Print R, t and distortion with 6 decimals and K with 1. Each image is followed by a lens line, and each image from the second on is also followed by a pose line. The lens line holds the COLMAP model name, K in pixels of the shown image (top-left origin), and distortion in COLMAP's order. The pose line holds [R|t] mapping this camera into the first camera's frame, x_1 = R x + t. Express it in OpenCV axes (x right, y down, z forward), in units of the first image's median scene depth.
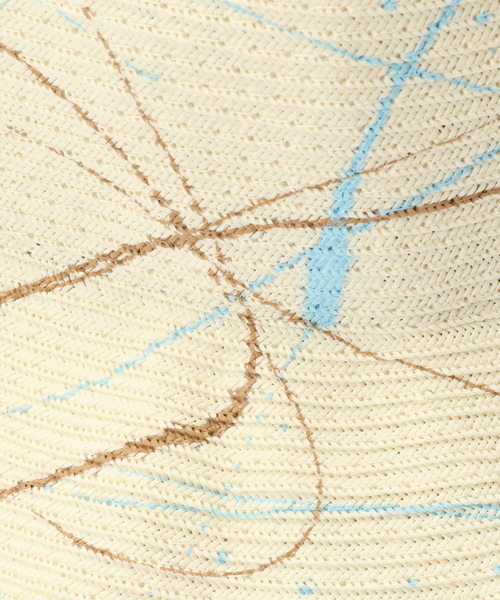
lens RADIAL K [[2771.2, 0, 250.1], [0, 2771.2, 300.0], [0, 0, 1]] dist [-0.120929, 0.000000]
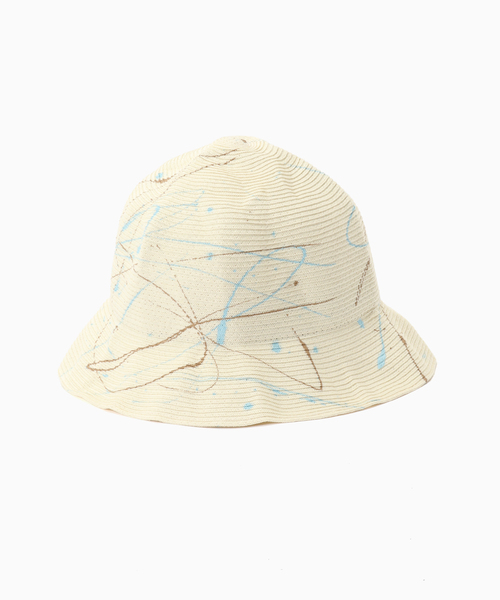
lens RADIAL K [[1498.6, 0, 249.9], [0, 1498.6, 300.0], [0, 0, 1]] dist [-0.044199, 0.000000]
pose [[0.999187, 0.036548, -0.017046, 0.118390], [-0.040185, 0.937867, -0.344660, 0.829893], [0.003390, 0.345064, 0.938573, -1.454883]]
